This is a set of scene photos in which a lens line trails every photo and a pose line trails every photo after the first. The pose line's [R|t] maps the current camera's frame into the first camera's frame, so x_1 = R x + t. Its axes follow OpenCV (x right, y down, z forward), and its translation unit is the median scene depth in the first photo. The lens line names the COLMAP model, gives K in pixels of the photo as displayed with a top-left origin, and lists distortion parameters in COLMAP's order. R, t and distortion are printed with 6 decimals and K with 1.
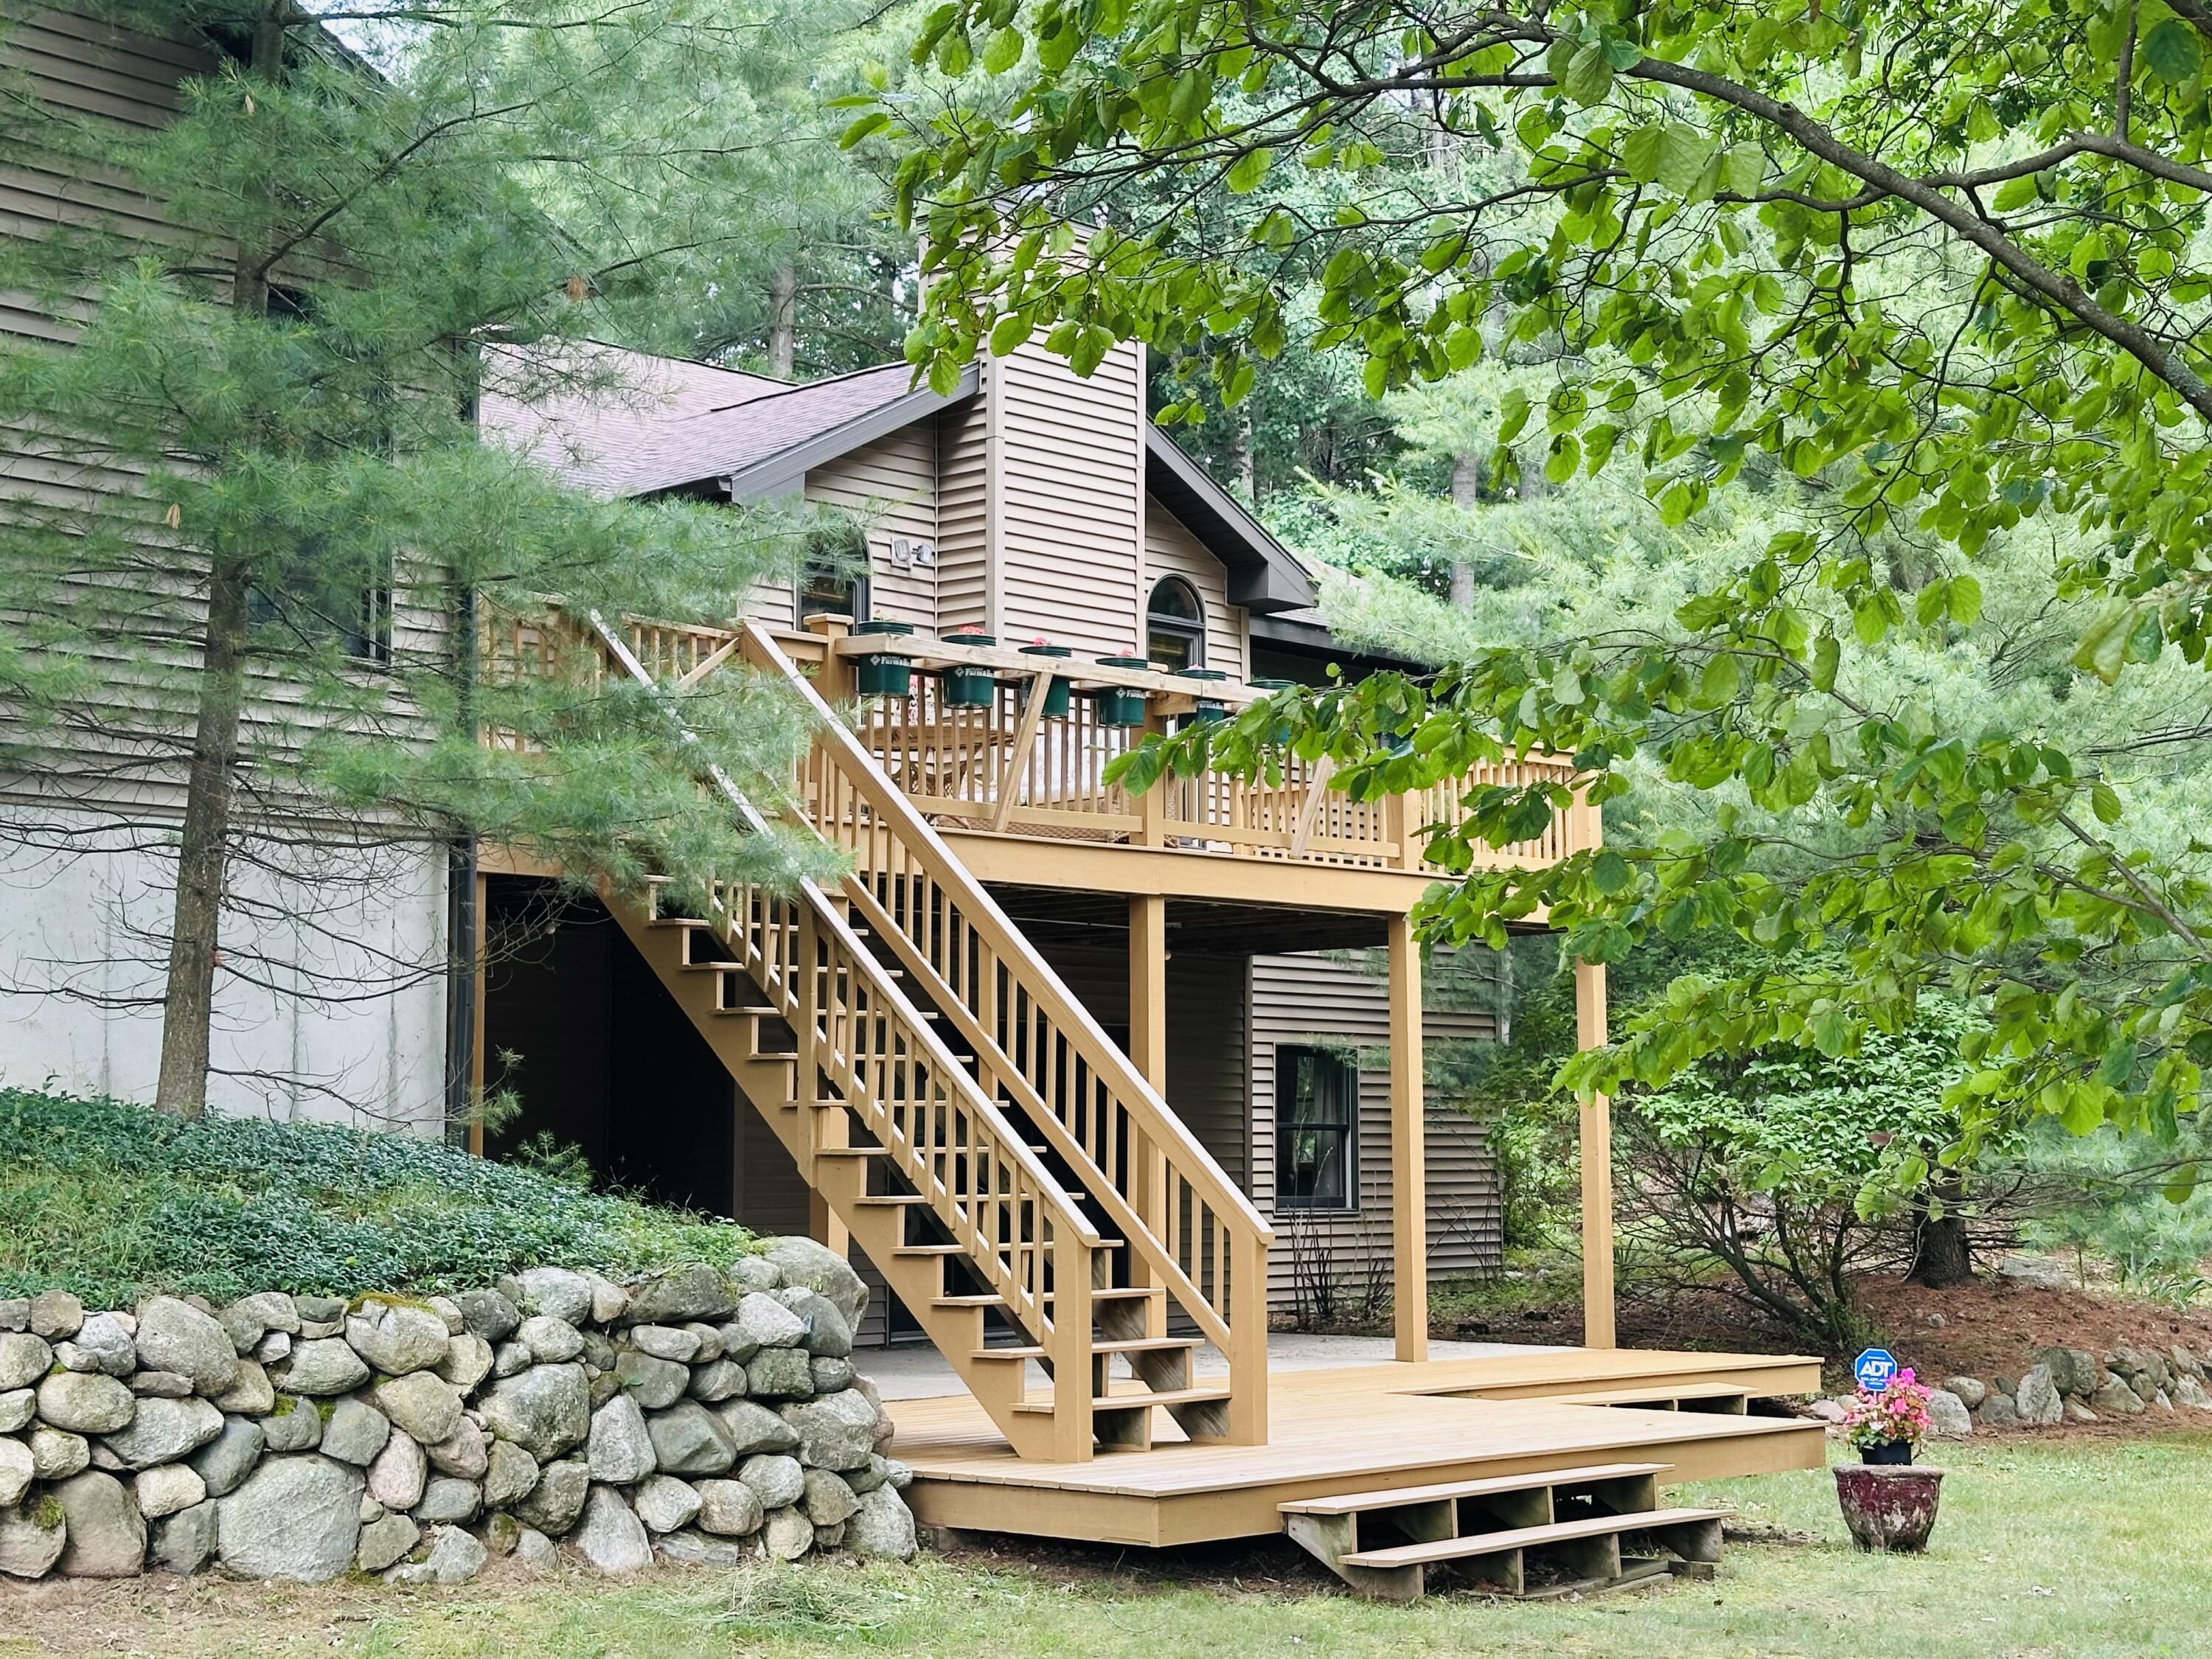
lens RADIAL K [[3422.1, 0, 1106.3], [0, 3422.1, 829.2], [0, 0, 1]] dist [-0.008570, 0.000000]
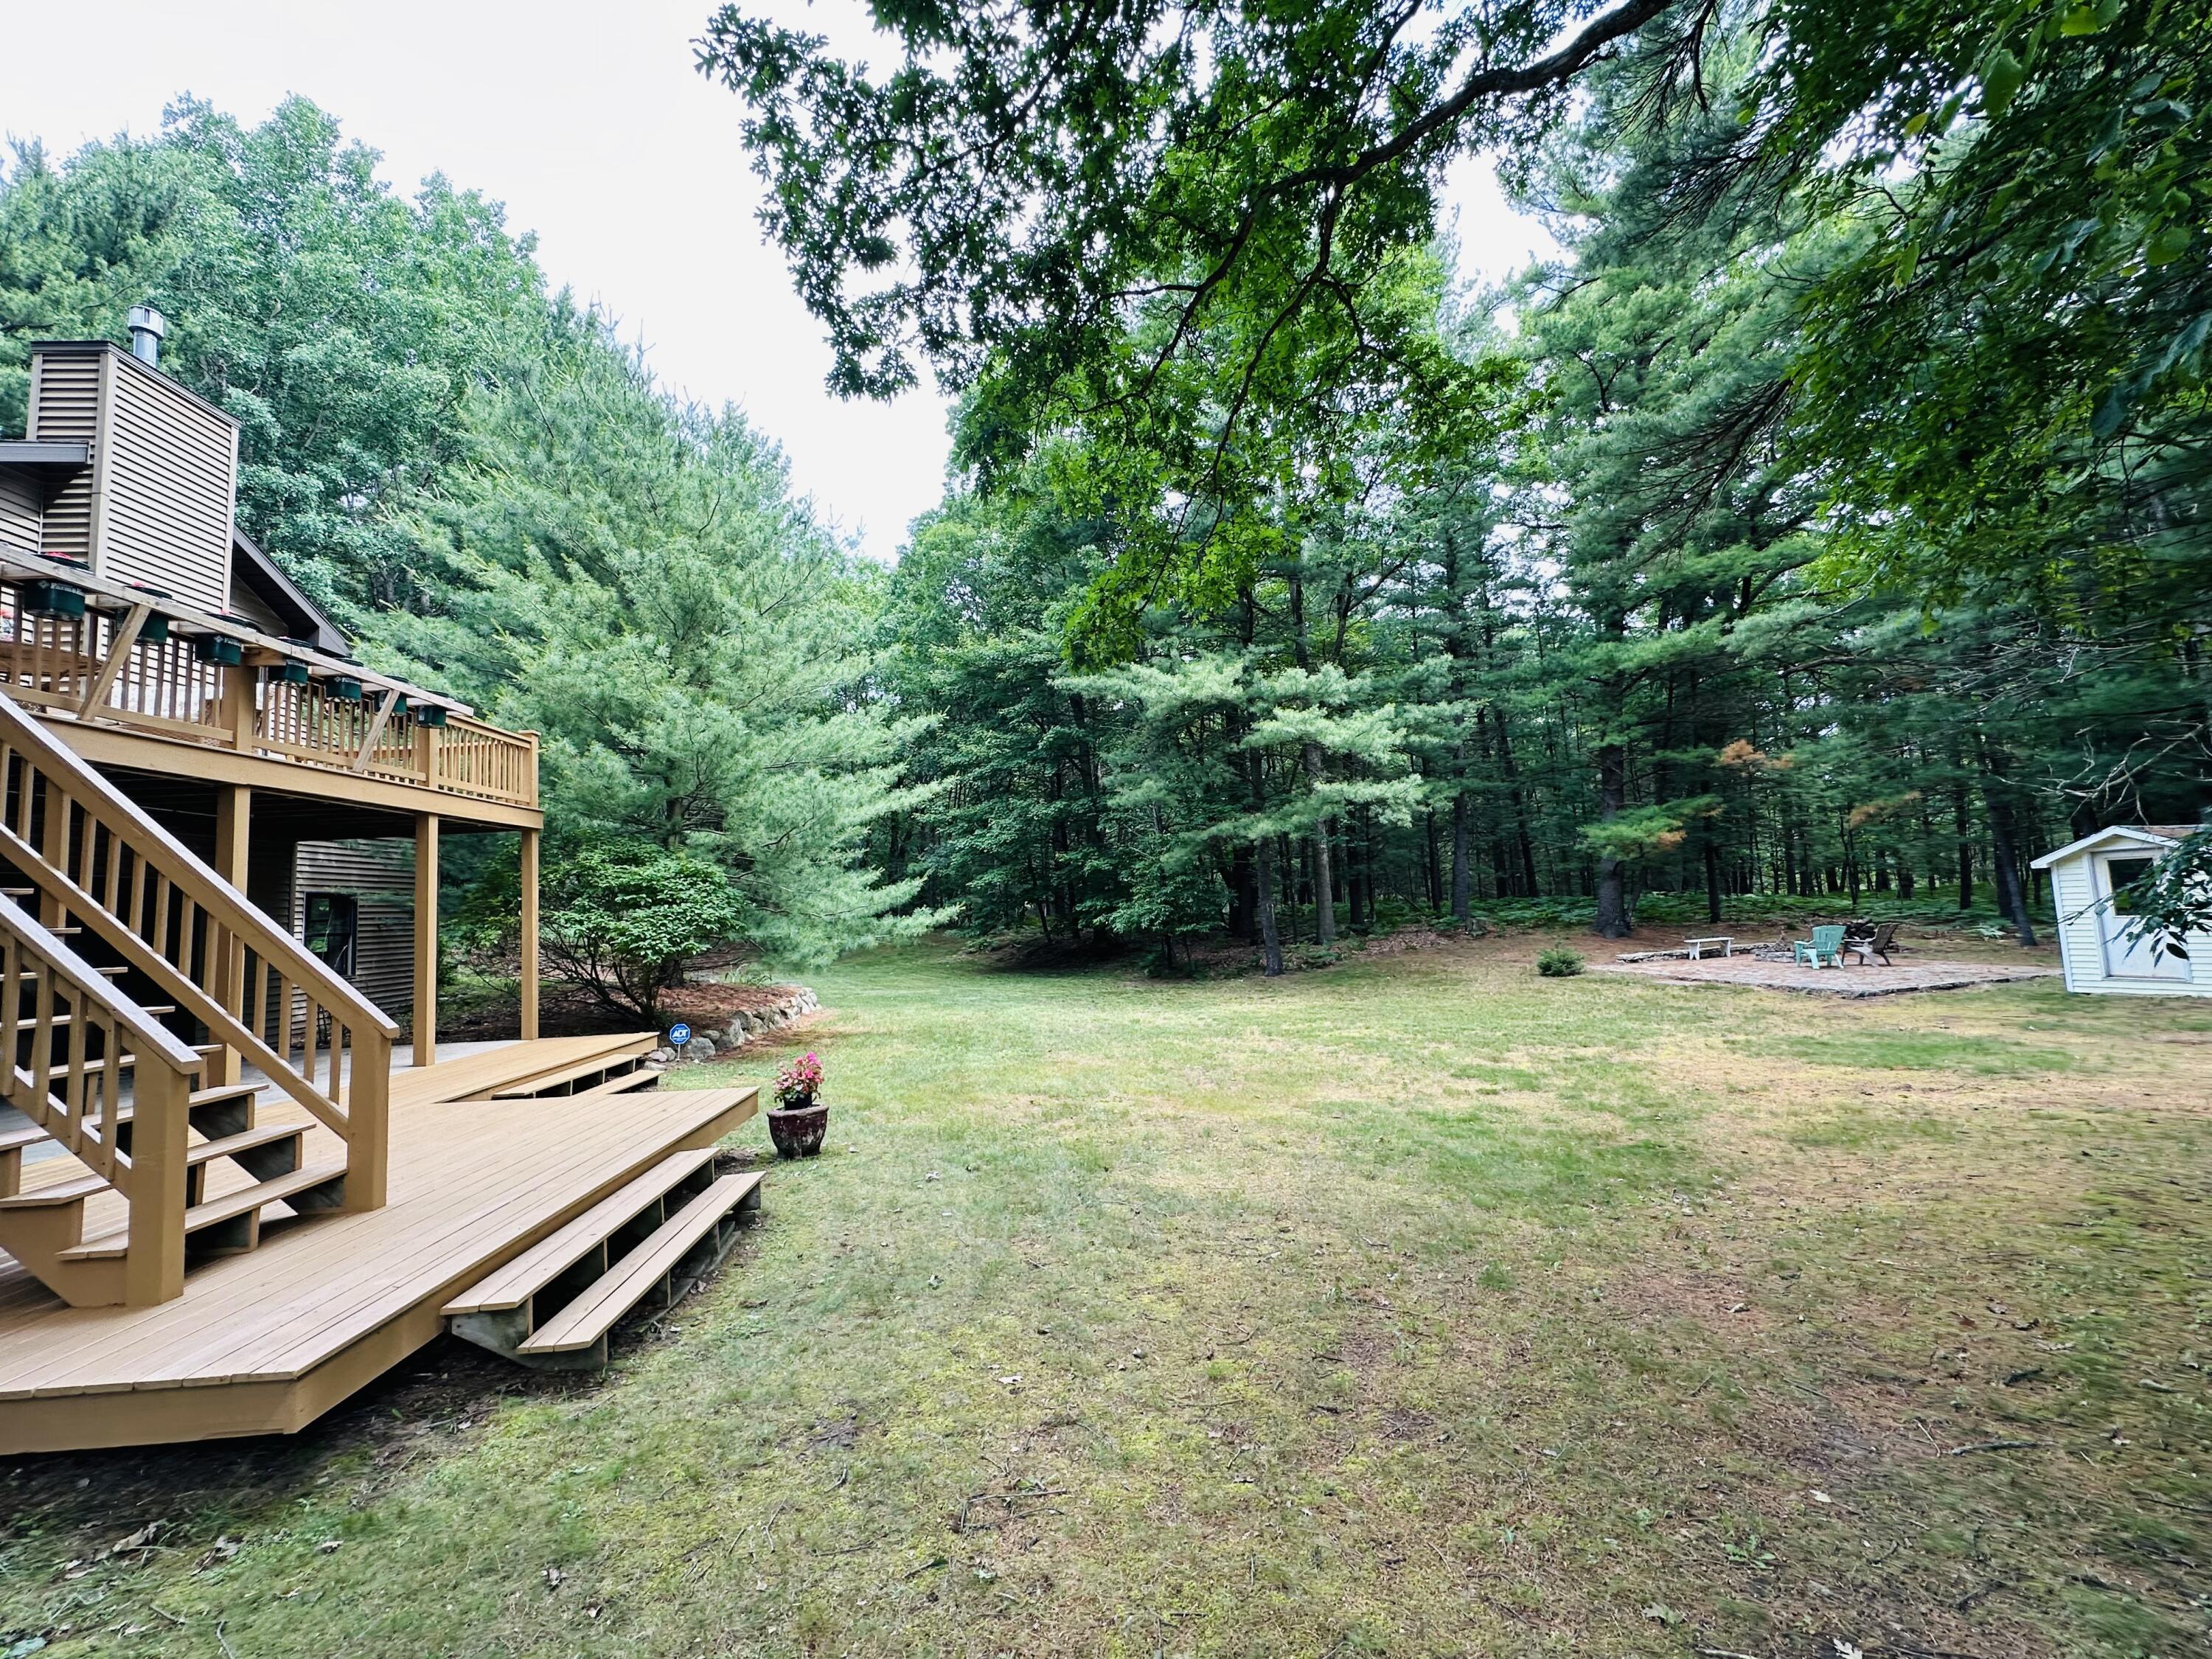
lens RADIAL K [[899.0, 0, 1099.0], [0, 899.0, 833.7], [0, 0, 1]] dist [-0.006661, 0.000793]
pose [[0.691876, 0.032010, 0.721307, -0.007956], [-0.027526, 0.999460, -0.017951, 0.038072], [-0.721492, -0.007435, 0.692383, 0.472256]]
